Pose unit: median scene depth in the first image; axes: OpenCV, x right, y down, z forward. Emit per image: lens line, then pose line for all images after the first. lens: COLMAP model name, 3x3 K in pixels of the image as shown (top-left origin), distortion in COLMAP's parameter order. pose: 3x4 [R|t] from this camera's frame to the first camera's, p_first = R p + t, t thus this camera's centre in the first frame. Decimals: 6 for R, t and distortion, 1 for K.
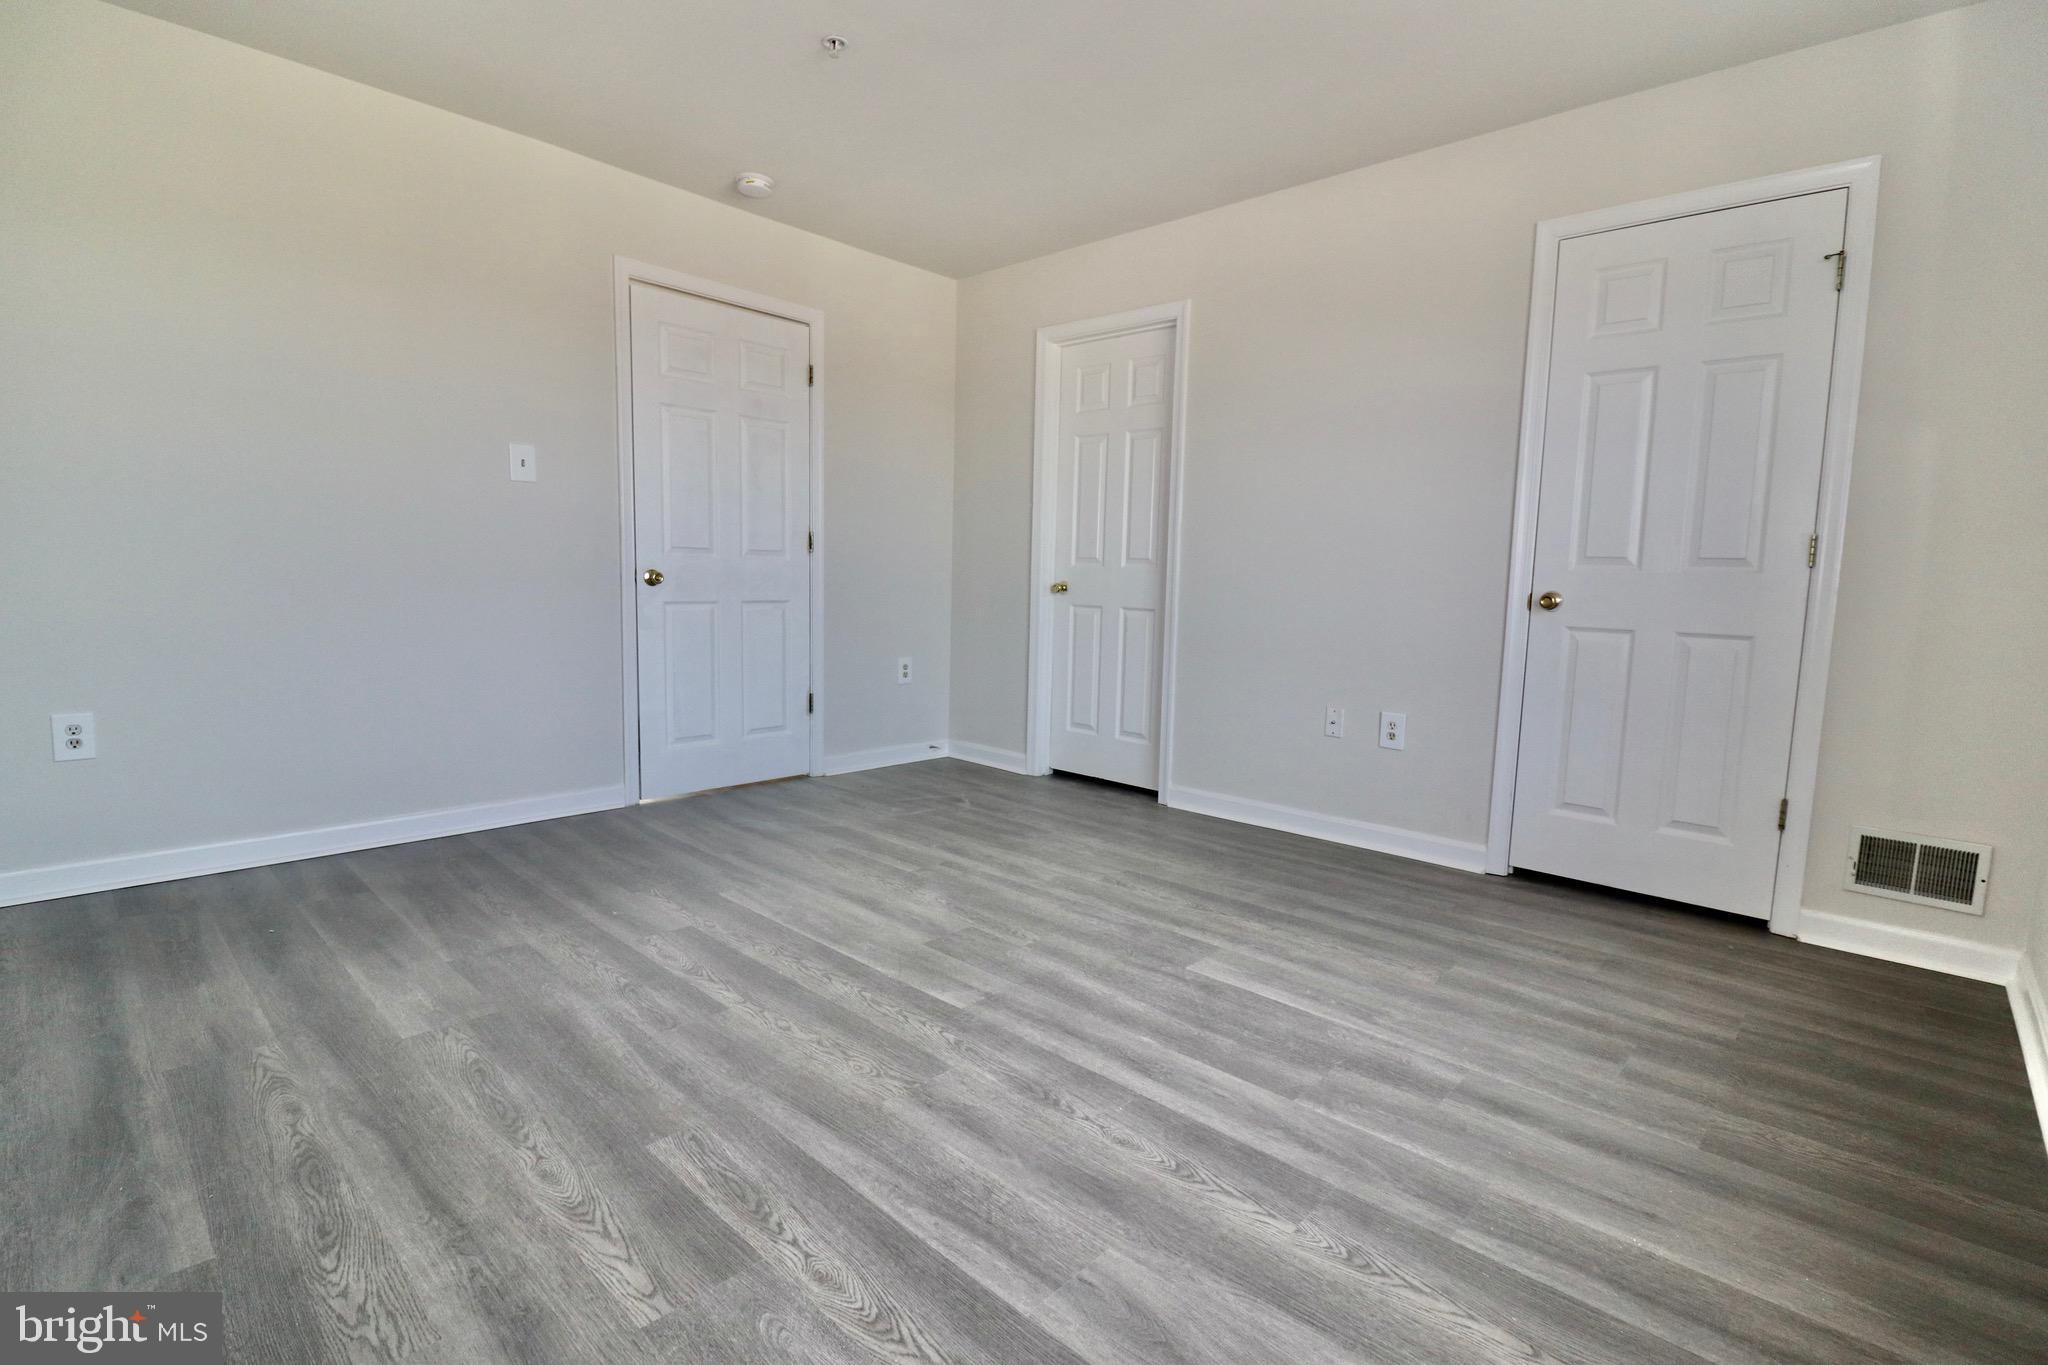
lens RADIAL K [[956.1, 0, 1038.5], [0, 956.1, 671.6], [0, 0, 1]] dist [0.000912, -0.012646]
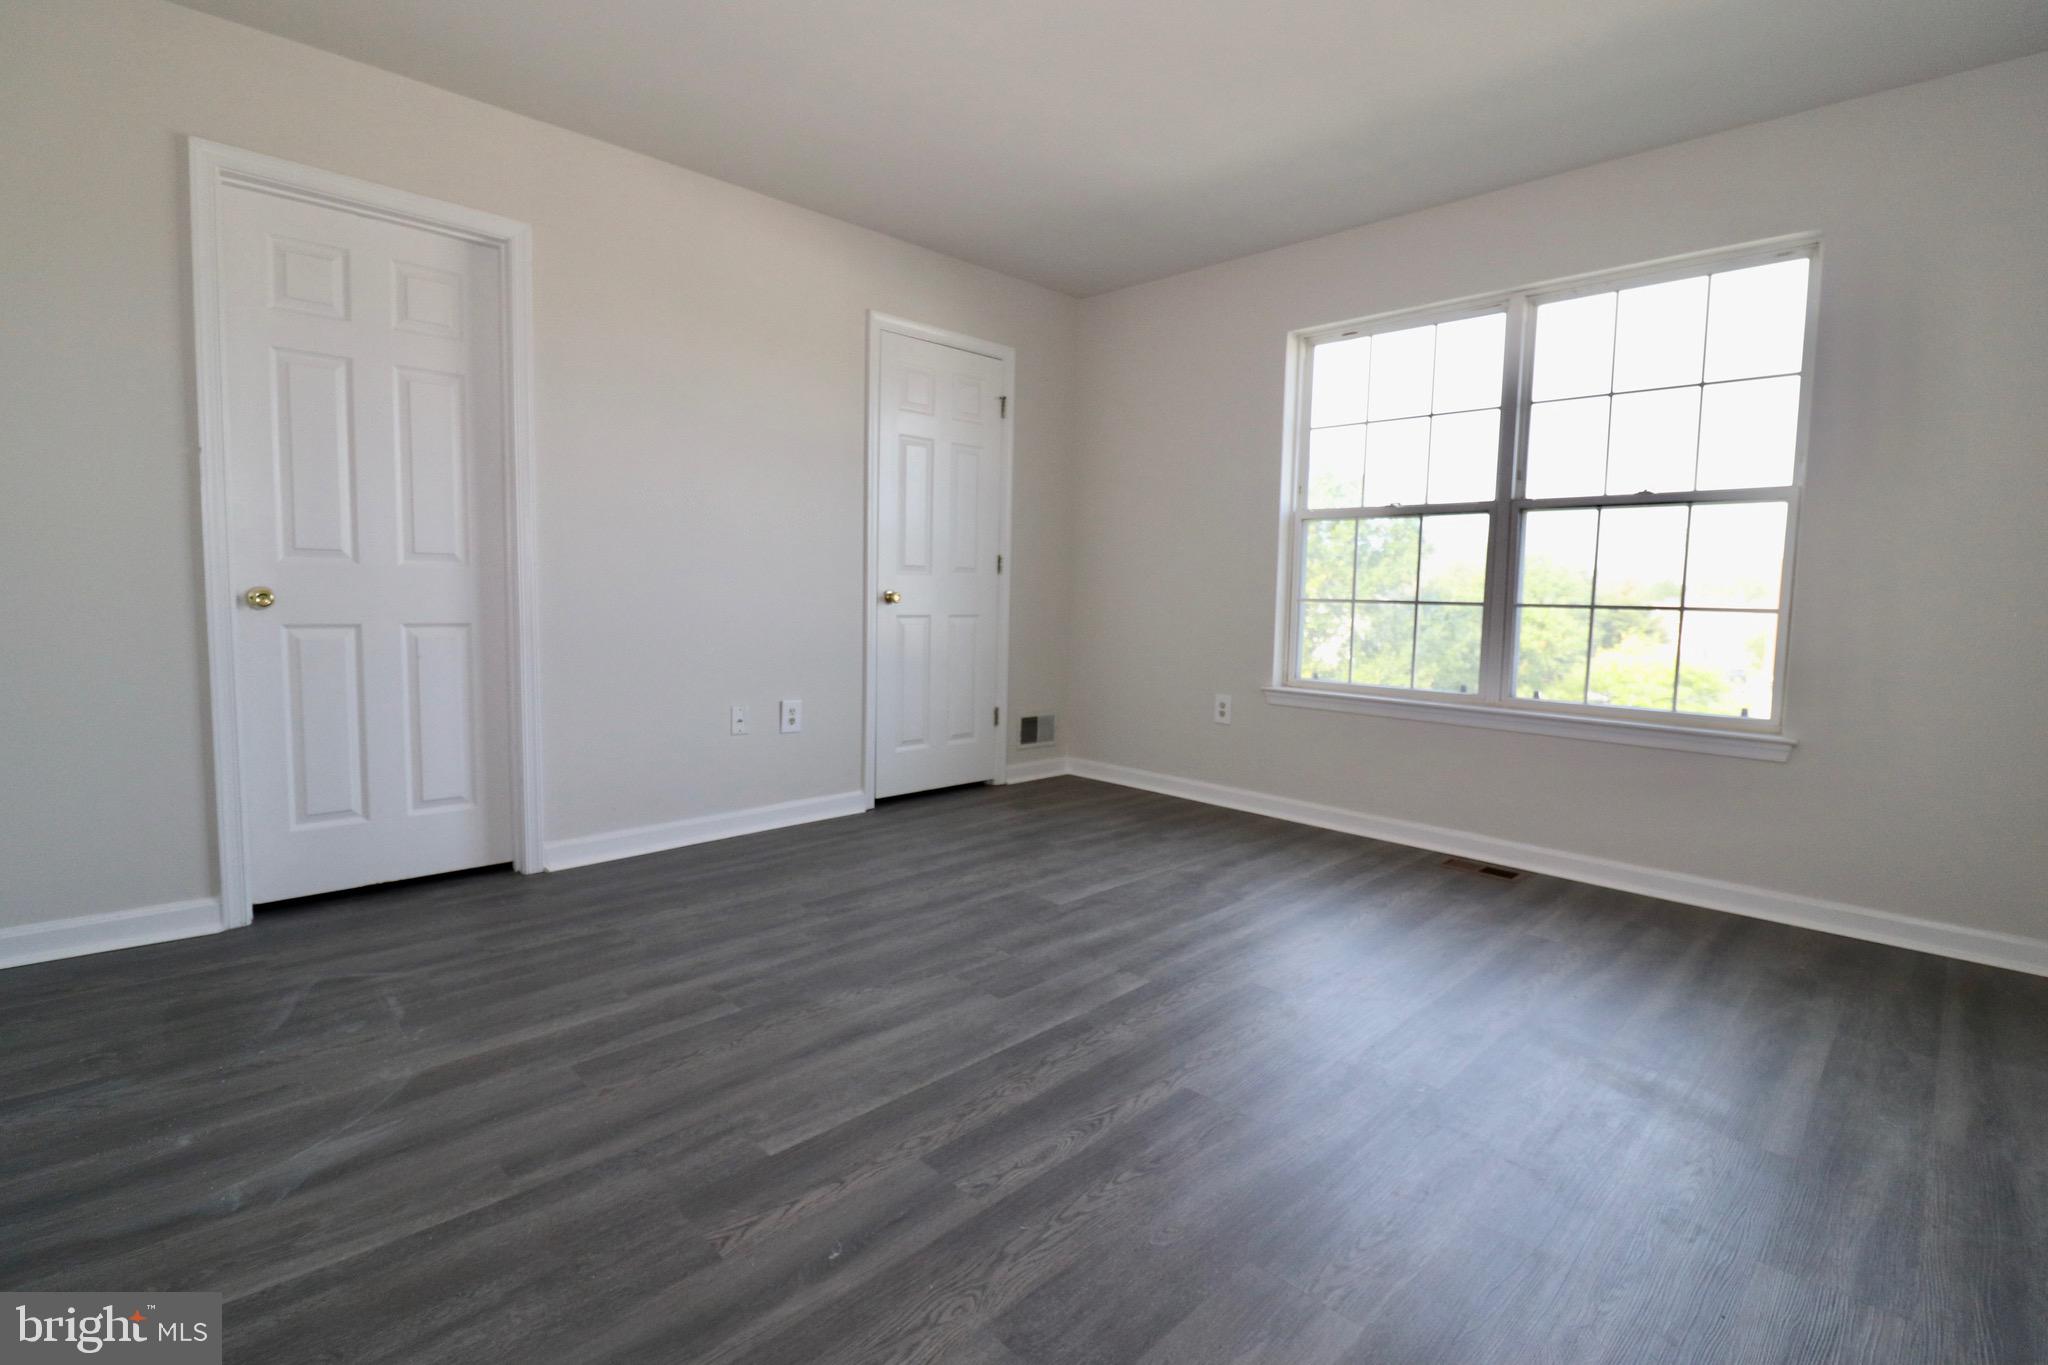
lens RADIAL K [[956.1, 0, 1038.5], [0, 956.1, 671.6], [0, 0, 1]] dist [0.000912, -0.012646]
pose [[0.026839, -0.114283, 0.993086, -0.855421], [0.078528, 0.990614, 0.111876, -0.109021], [-0.996551, 0.074982, 0.035562, 0.778280]]
